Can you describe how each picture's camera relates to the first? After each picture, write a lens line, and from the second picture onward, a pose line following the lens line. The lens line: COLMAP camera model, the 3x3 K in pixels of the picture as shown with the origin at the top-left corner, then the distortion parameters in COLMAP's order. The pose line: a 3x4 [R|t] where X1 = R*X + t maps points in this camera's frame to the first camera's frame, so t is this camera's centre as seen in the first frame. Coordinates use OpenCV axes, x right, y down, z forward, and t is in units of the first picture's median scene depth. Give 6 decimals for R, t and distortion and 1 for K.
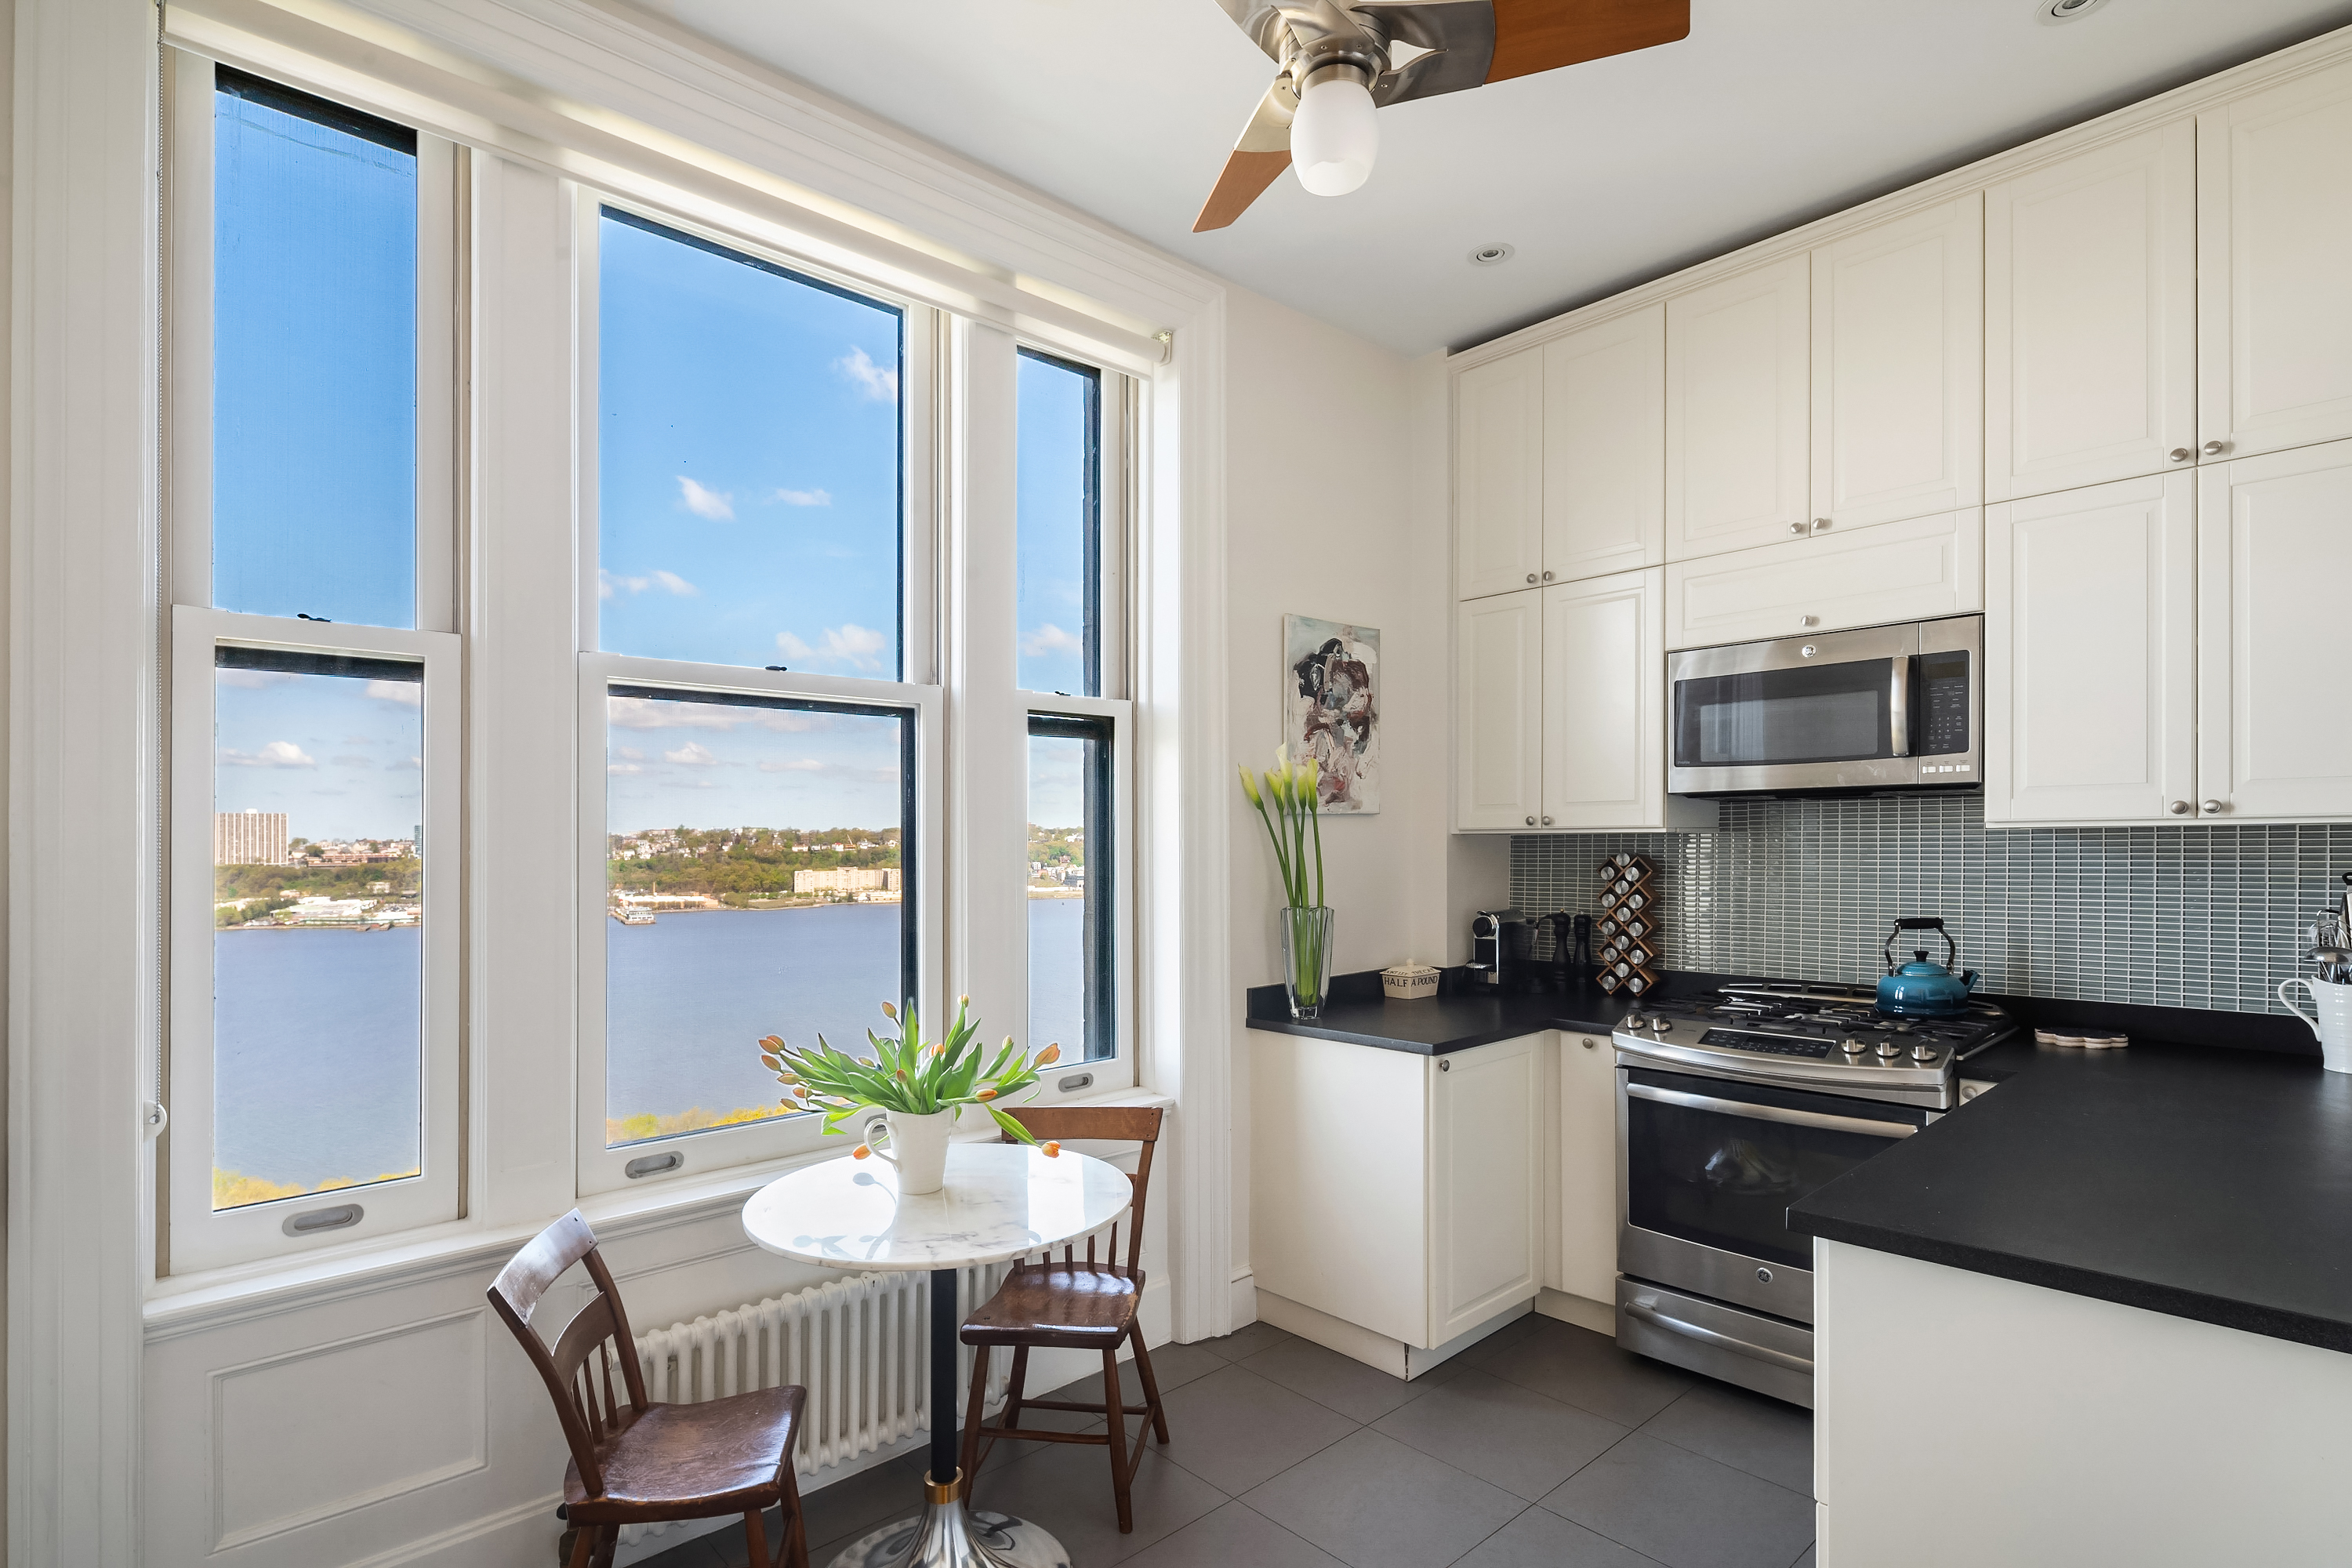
lens RADIAL K [[1147.0, 0, 1179.0], [0, 1147.0, 835.6], [0, 0, 1]] dist [-0.001993, -0.000682]
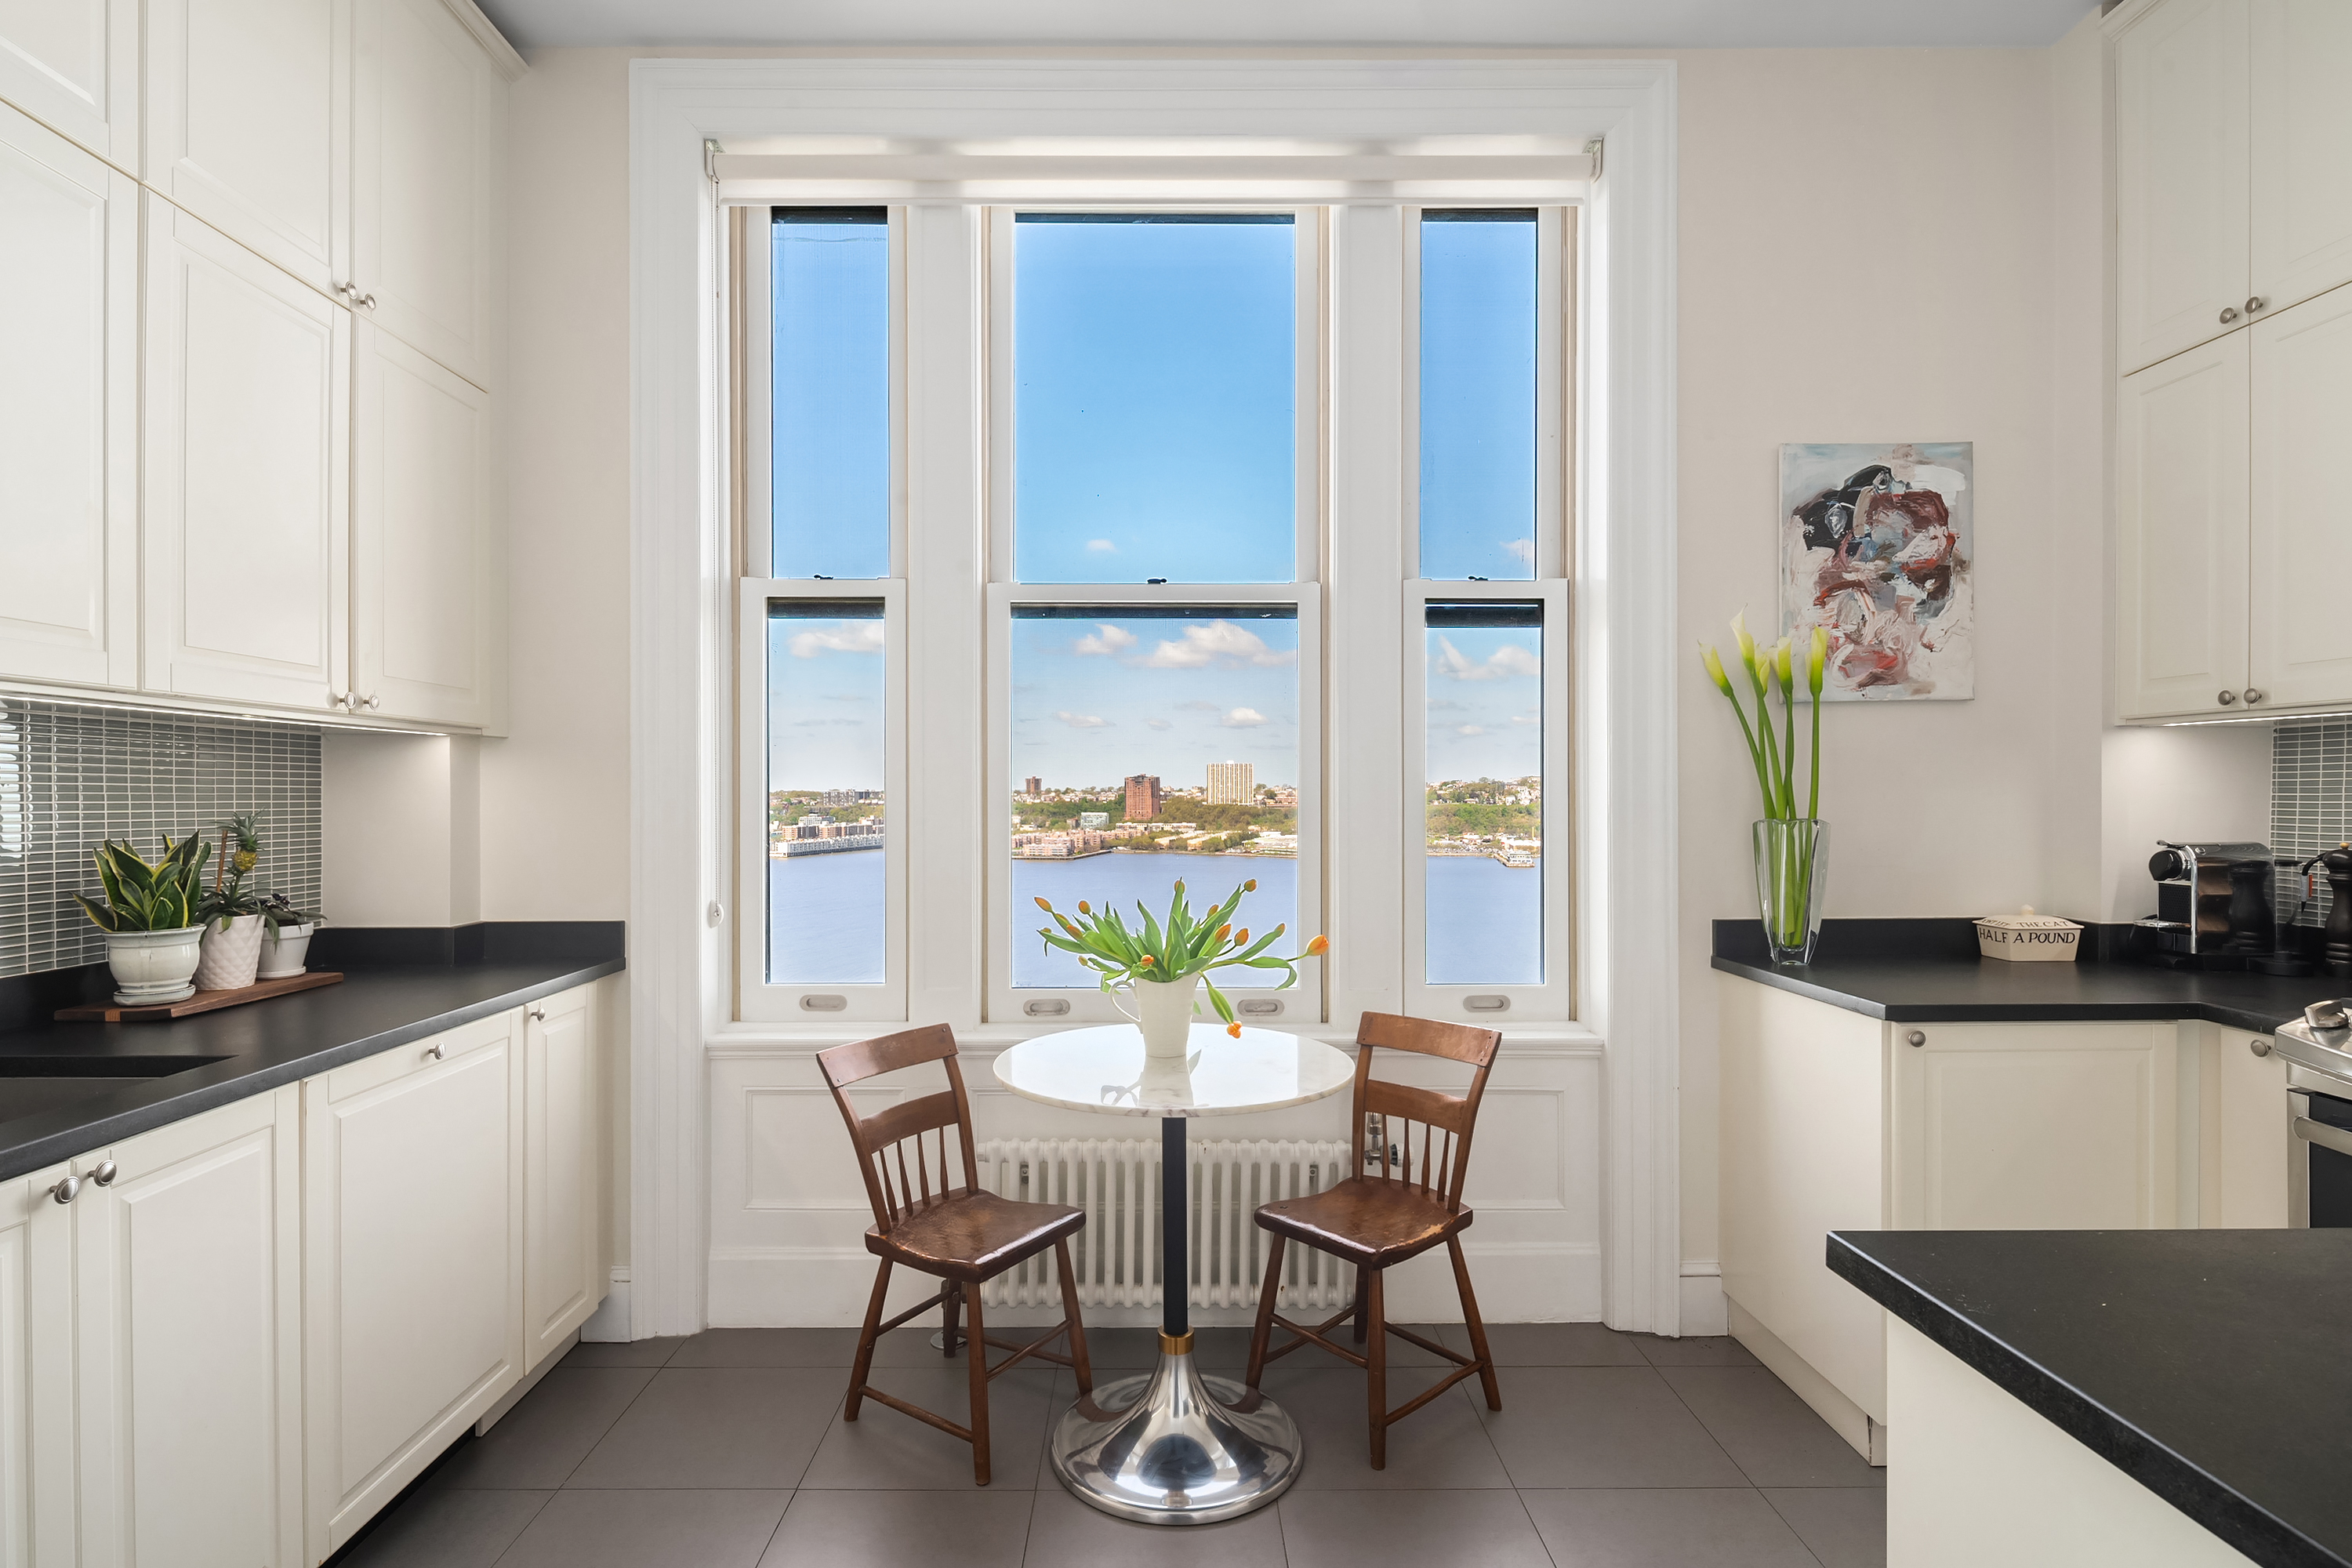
lens RADIAL K [[1158.2, 0, 1164.7], [0, 1158.2, 792.5], [0, 0, 1]] dist [0.001166, -0.006207]
pose [[0.739509, 0.008110, -0.673098, 0.306038], [-0.002392, 0.999953, 0.009420, 0.035378], [0.673143, -0.005356, 0.739493, 0.132361]]
